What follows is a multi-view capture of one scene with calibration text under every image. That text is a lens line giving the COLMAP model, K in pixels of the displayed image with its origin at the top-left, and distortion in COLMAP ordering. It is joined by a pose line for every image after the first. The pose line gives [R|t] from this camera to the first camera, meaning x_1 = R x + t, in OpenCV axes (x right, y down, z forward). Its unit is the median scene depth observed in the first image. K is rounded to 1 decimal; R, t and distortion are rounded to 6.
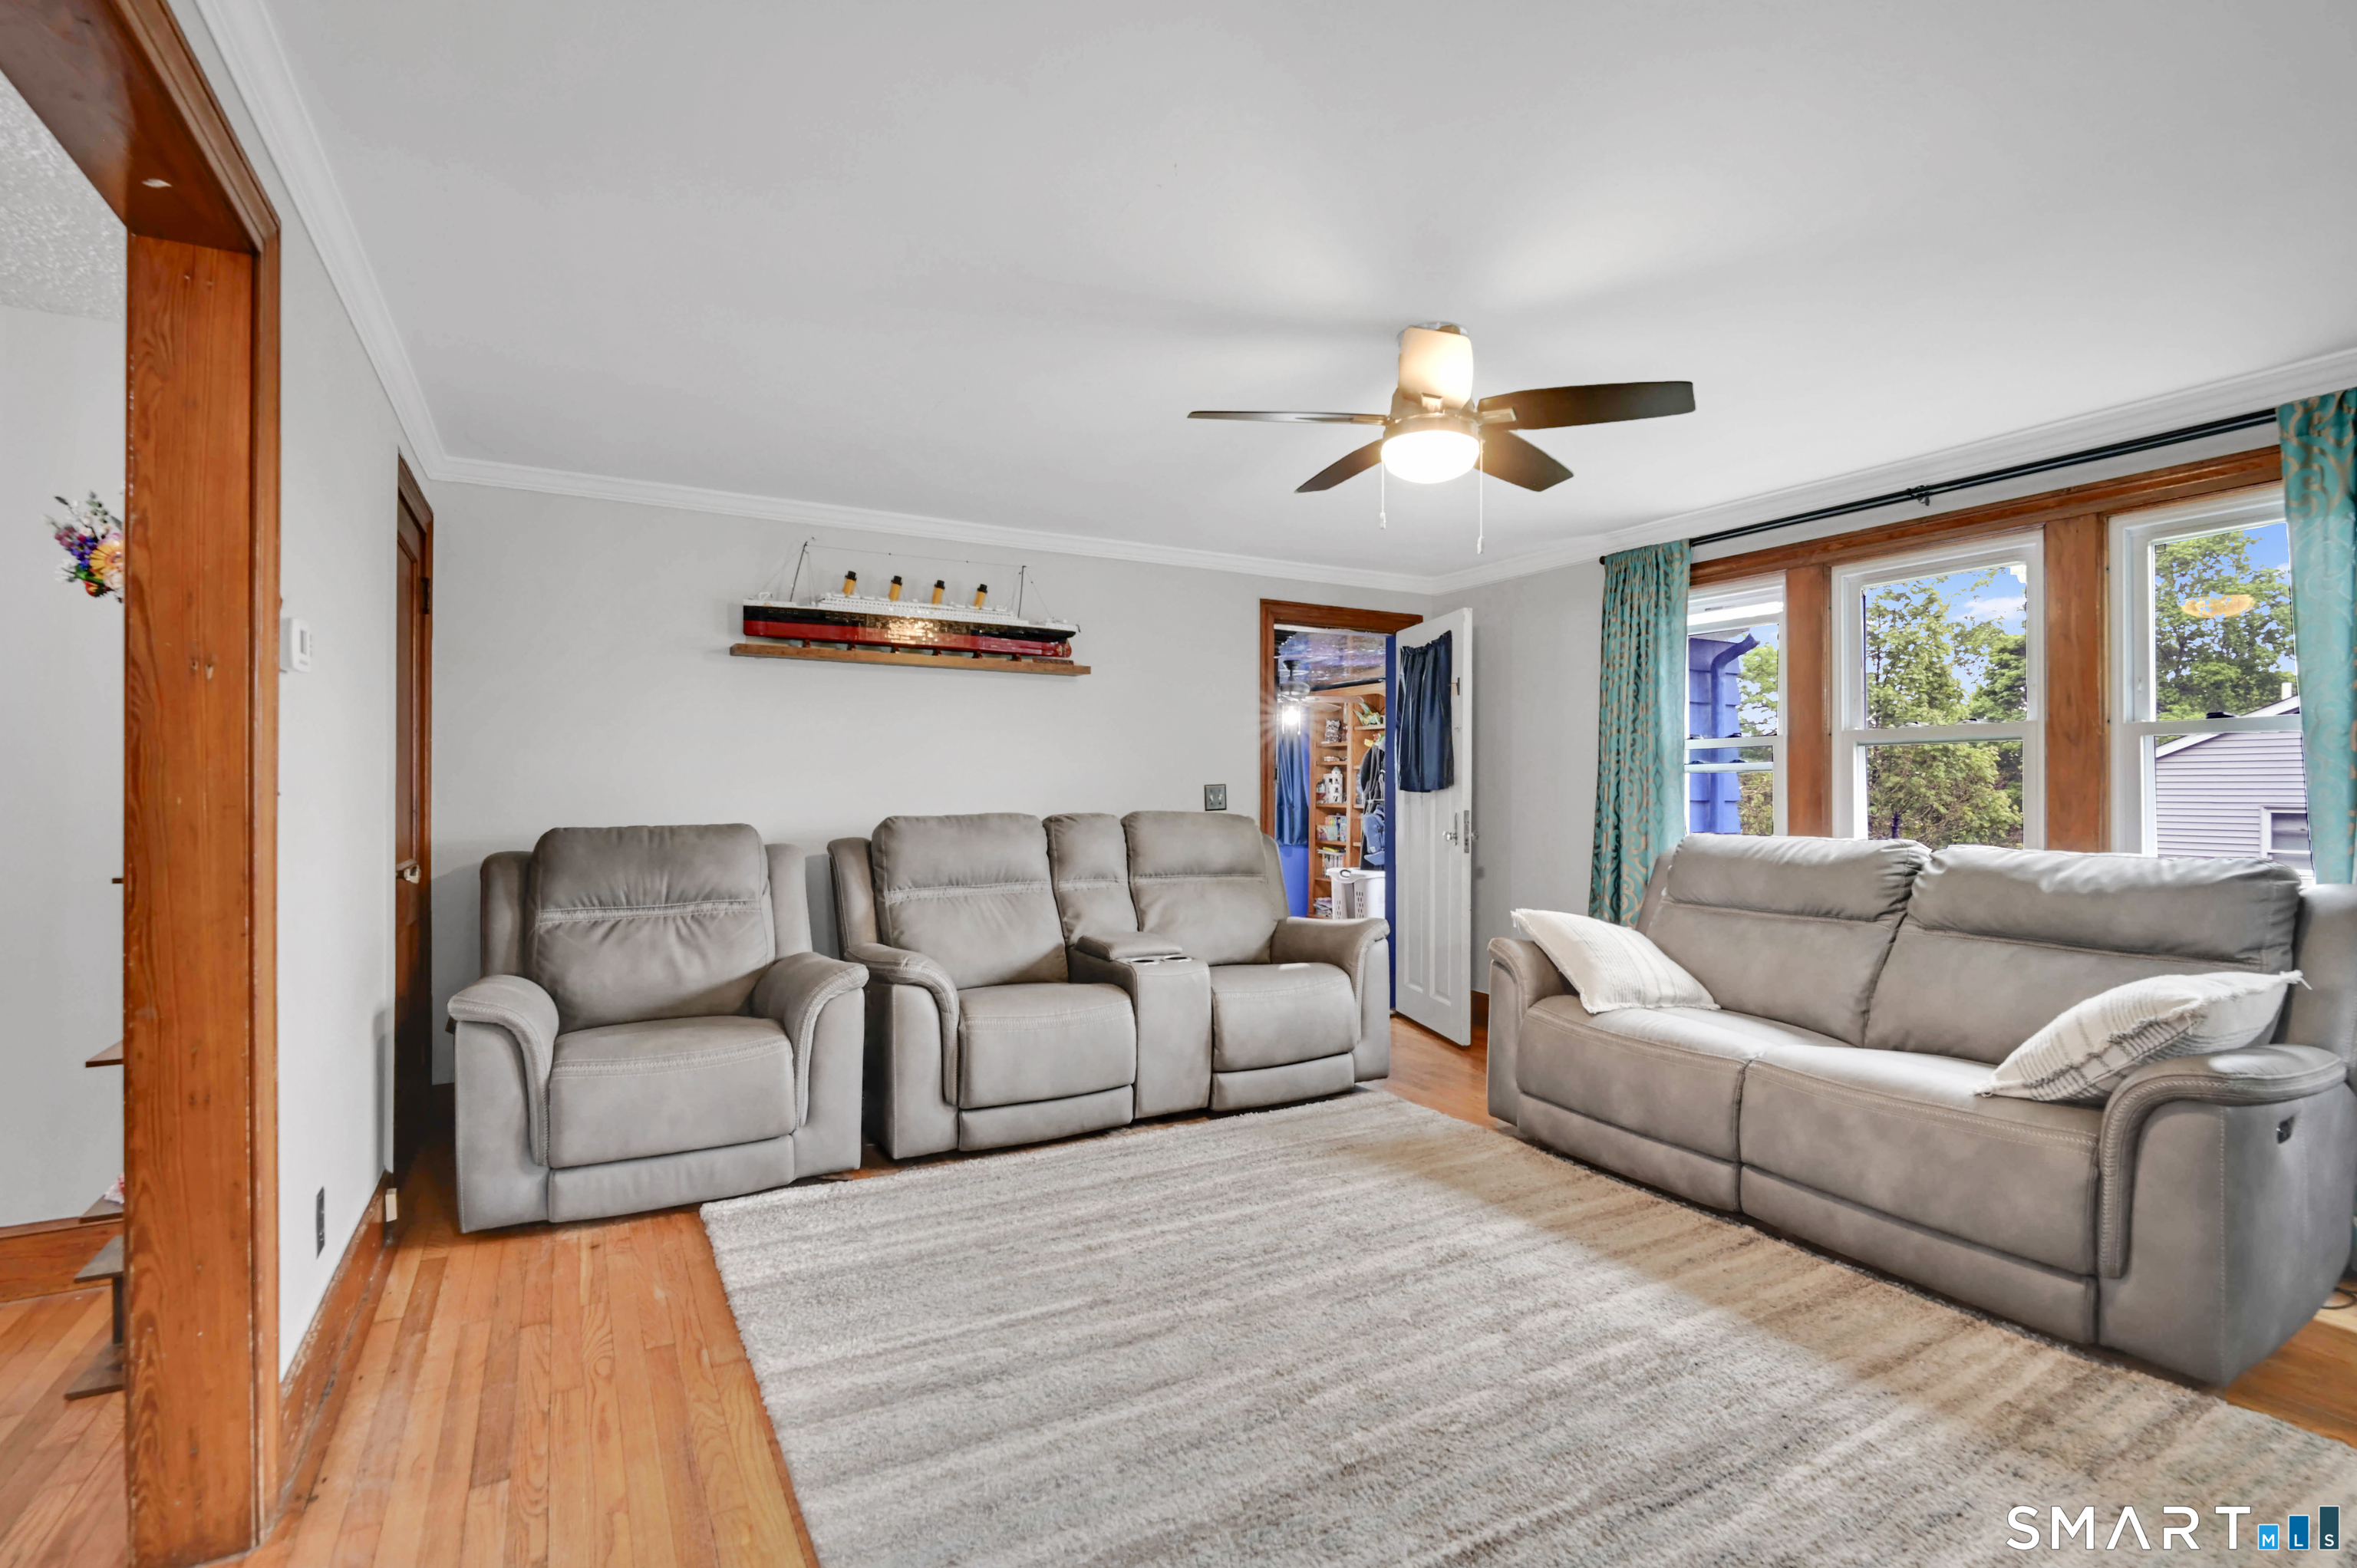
lens RADIAL K [[1081.3, 0, 1178.5], [0, 1081.3, 784.0], [0, 0, 1]] dist [-0.010992, -0.000241]
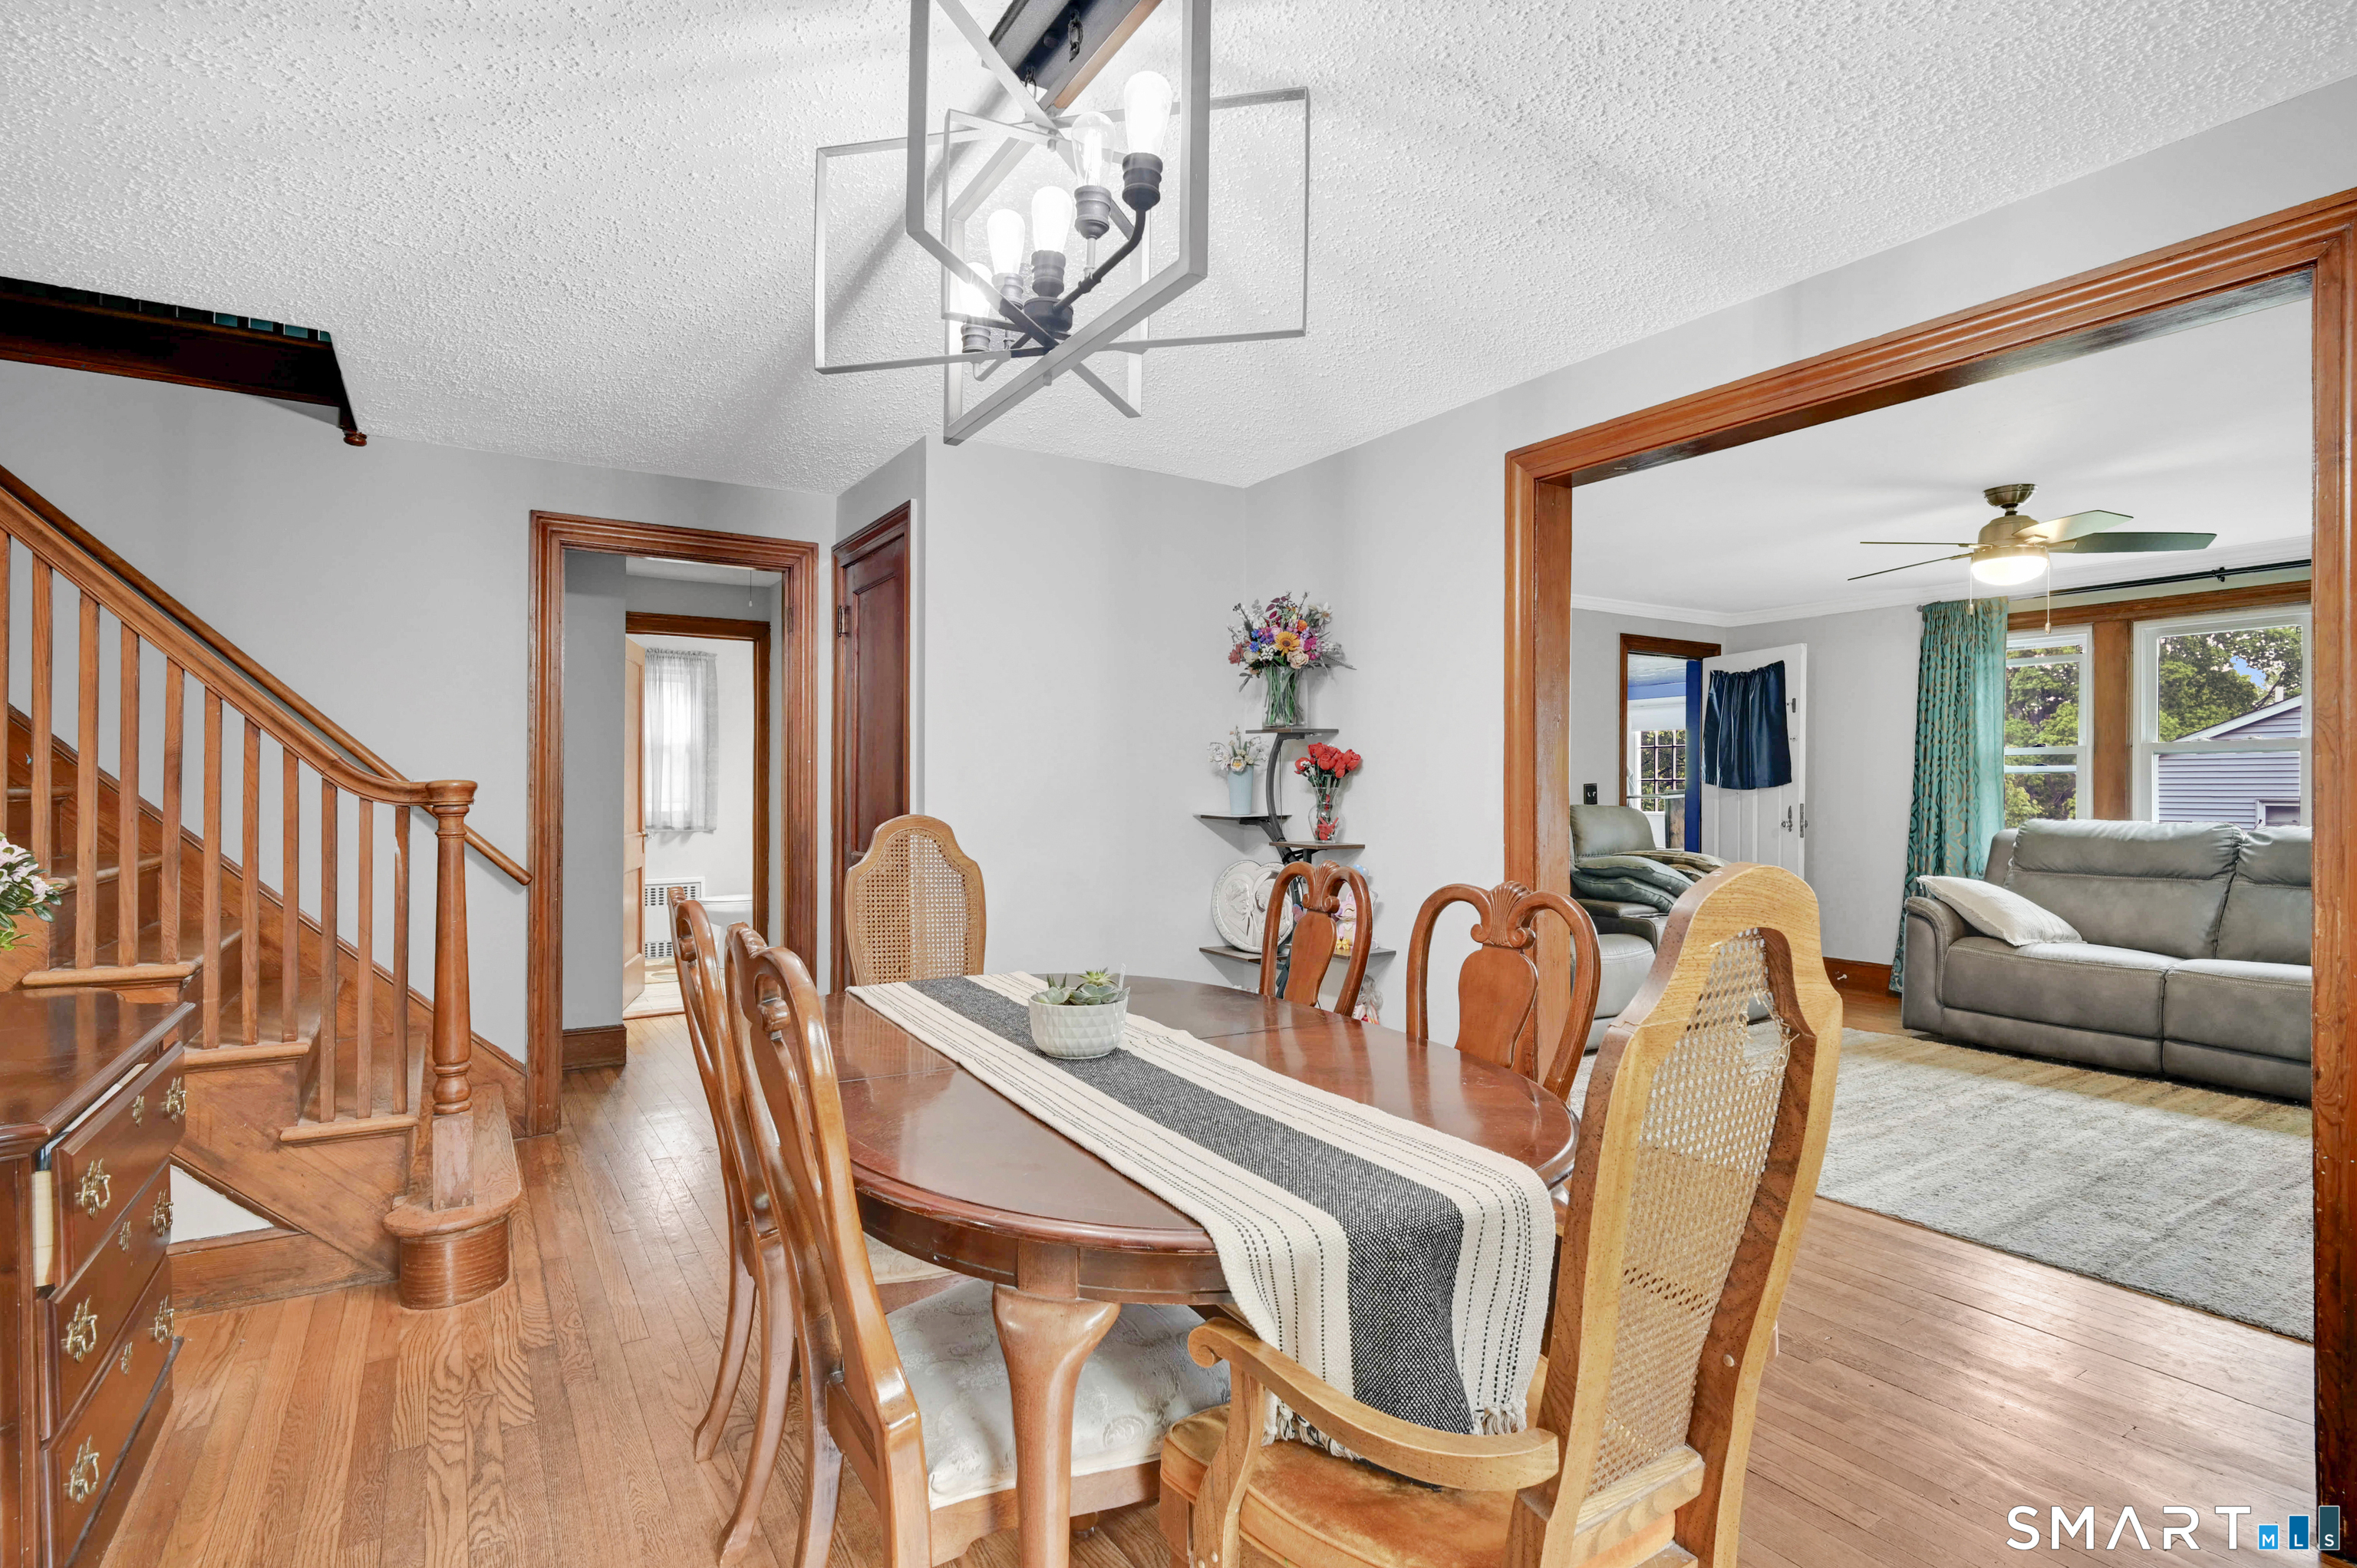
lens RADIAL K [[1127.6, 0, 1178.5], [0, 1127.6, 784.0], [0, 0, 1]] dist [-0.000180, -0.000343]
pose [[0.998178, -0.001892, 0.060304, -0.609868], [0.001708, 0.999994, 0.003100, -0.004214], [-0.060309, -0.002991, 0.998175, -0.308643]]
